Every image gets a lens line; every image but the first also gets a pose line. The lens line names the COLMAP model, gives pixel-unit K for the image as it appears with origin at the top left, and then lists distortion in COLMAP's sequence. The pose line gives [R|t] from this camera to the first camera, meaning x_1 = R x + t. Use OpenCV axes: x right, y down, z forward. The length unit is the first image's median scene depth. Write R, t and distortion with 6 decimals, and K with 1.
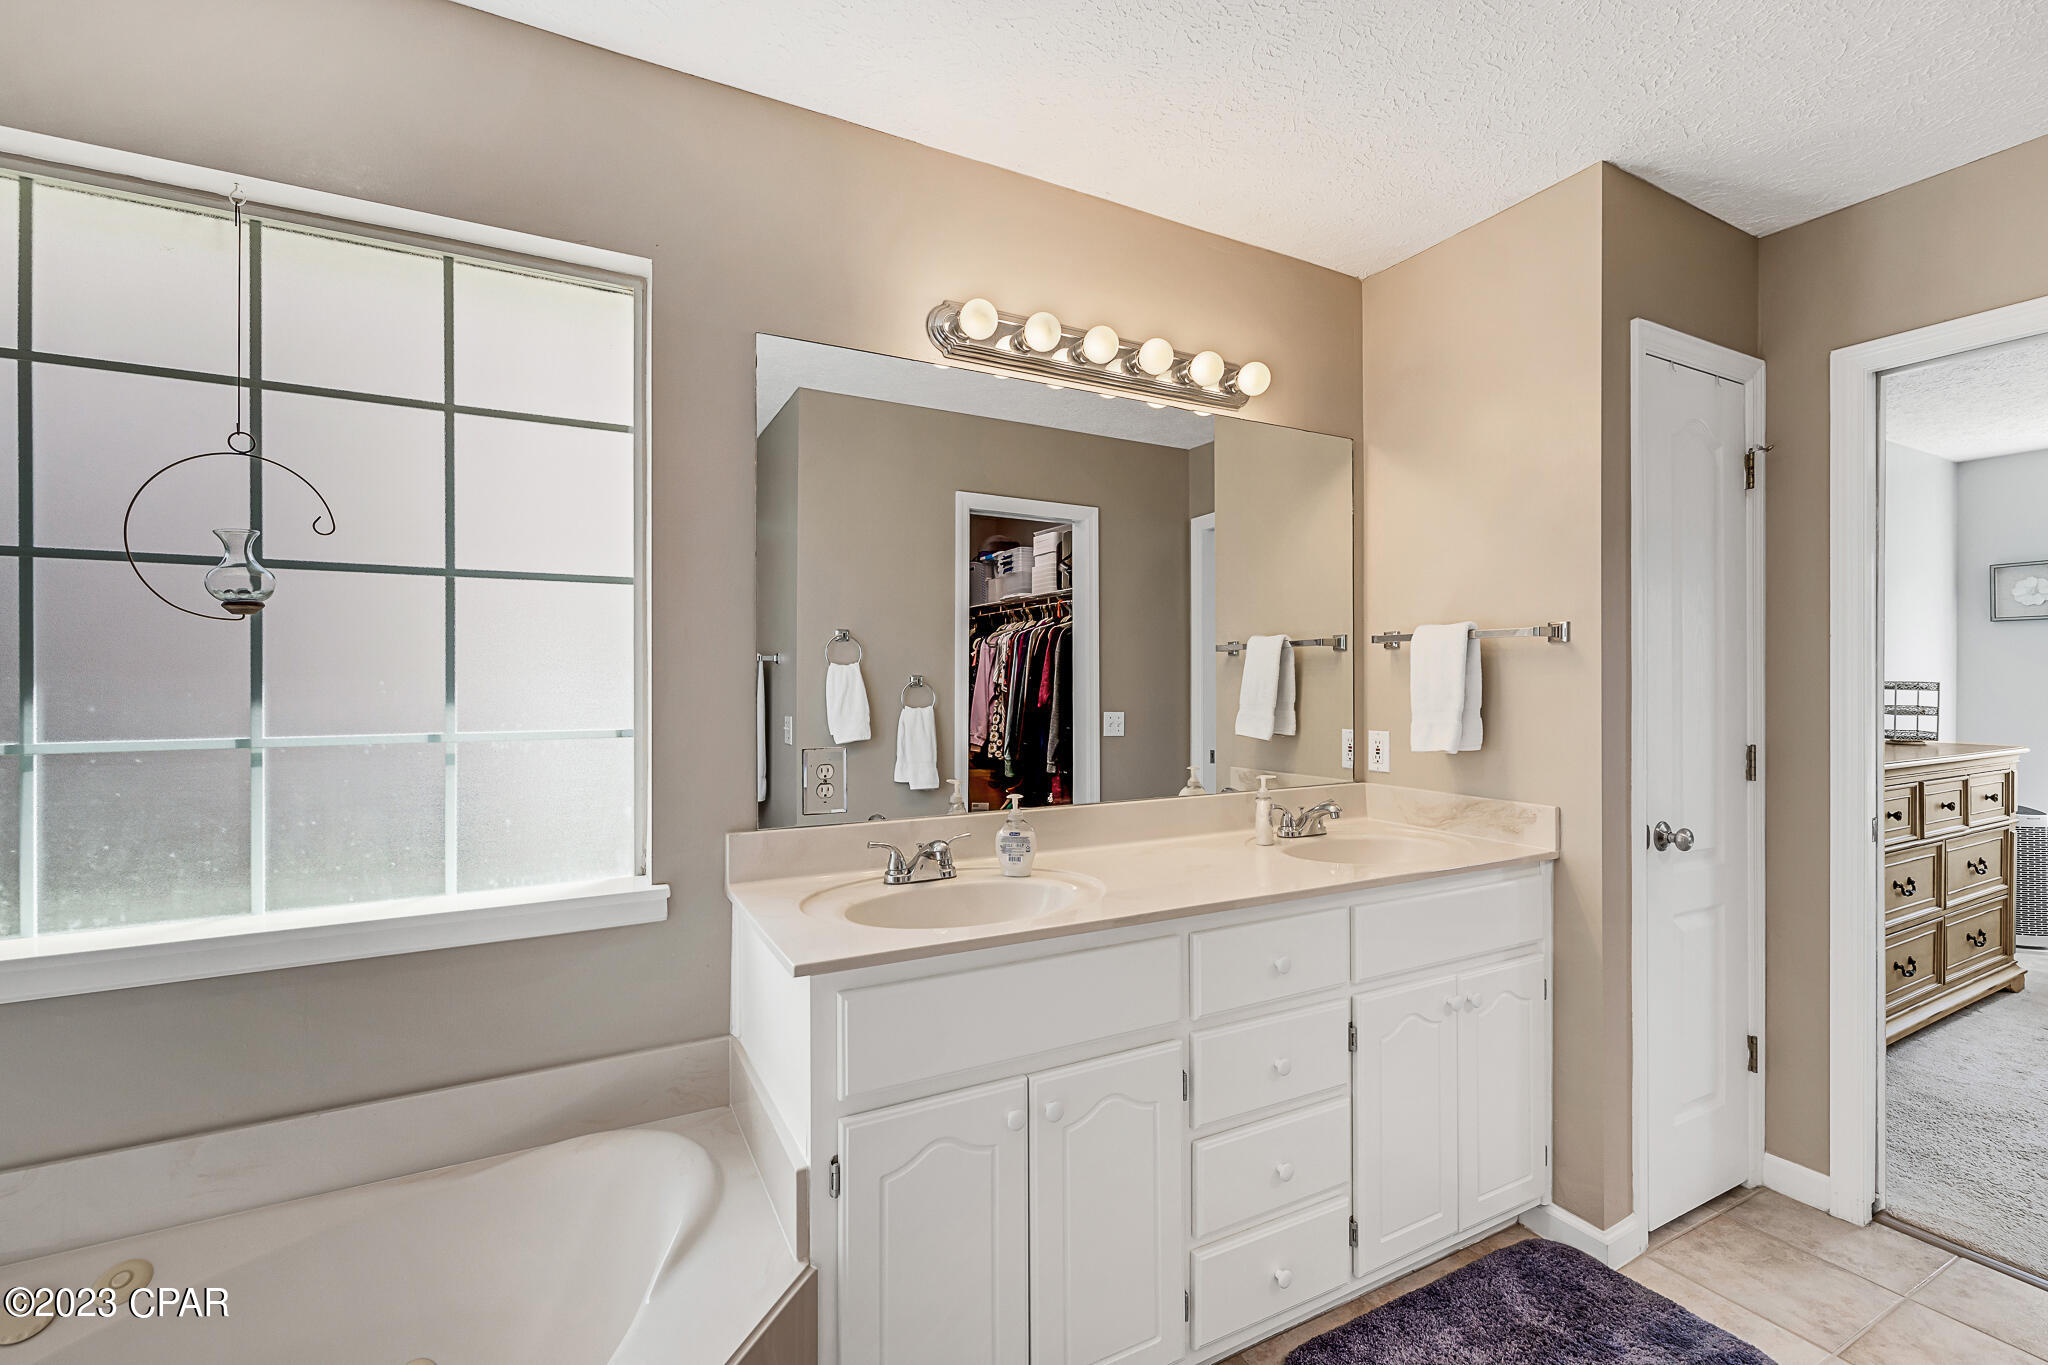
lens RADIAL K [[888.2, 0, 1024.0], [0, 888.2, 682.5], [0, 0, 1]] dist [0.000356, 0.000497]
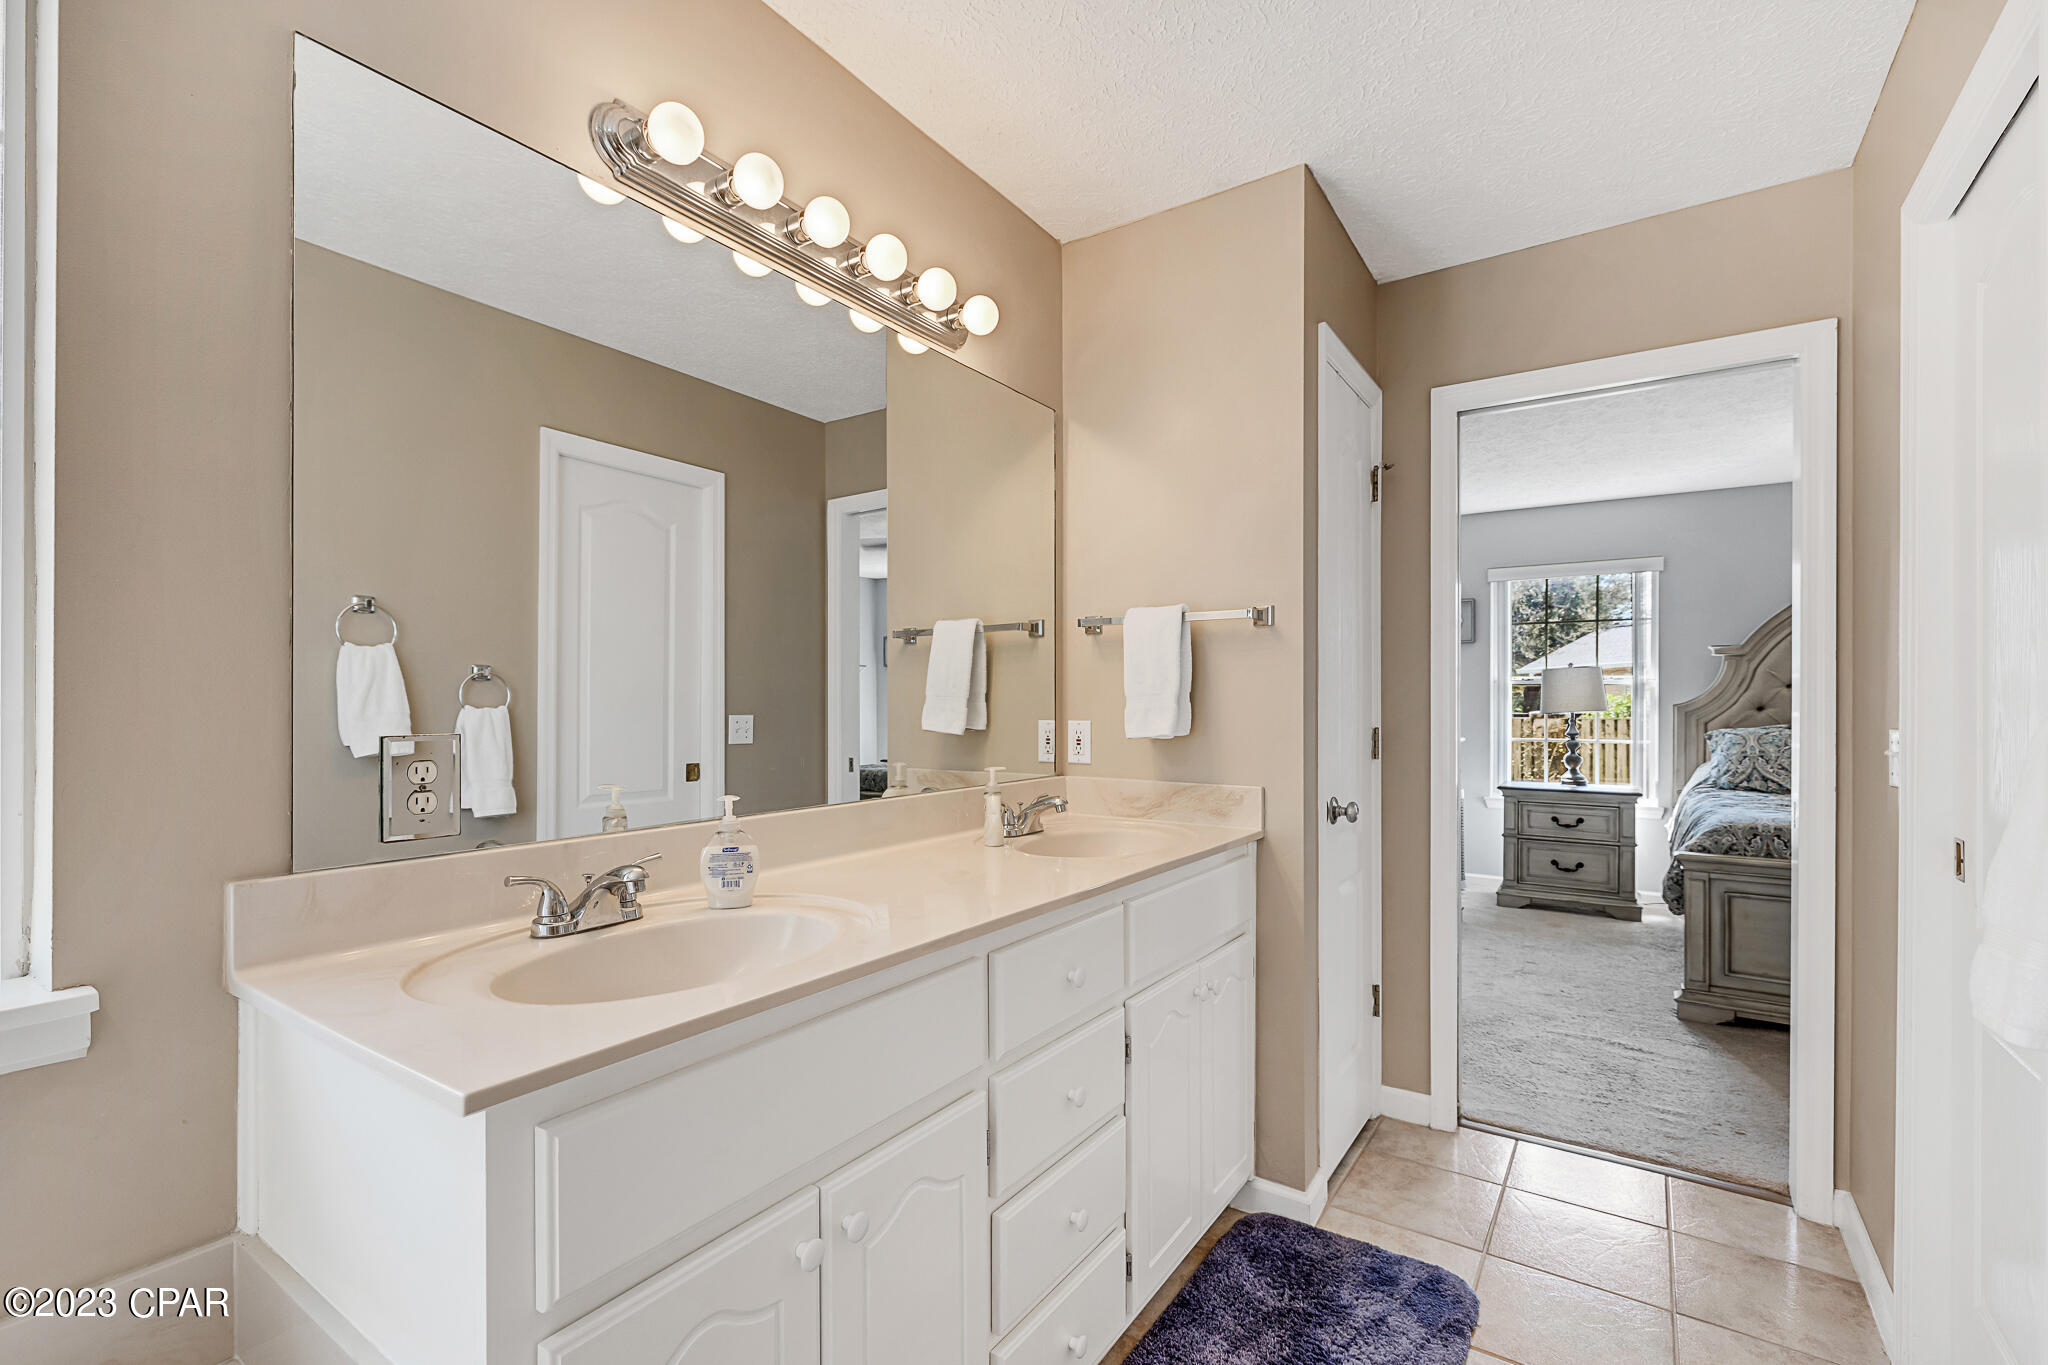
lens RADIAL K [[905.8, 0, 1021.0], [0, 905.8, 703.2], [0, 0, 1]] dist [-0.001722, -0.000424]
pose [[0.887882, 0.001405, 0.460070, -0.117555], [-0.000783, 0.999999, -0.001543, 0.042973], [-0.460071, 0.001010, 0.887882, 0.192433]]
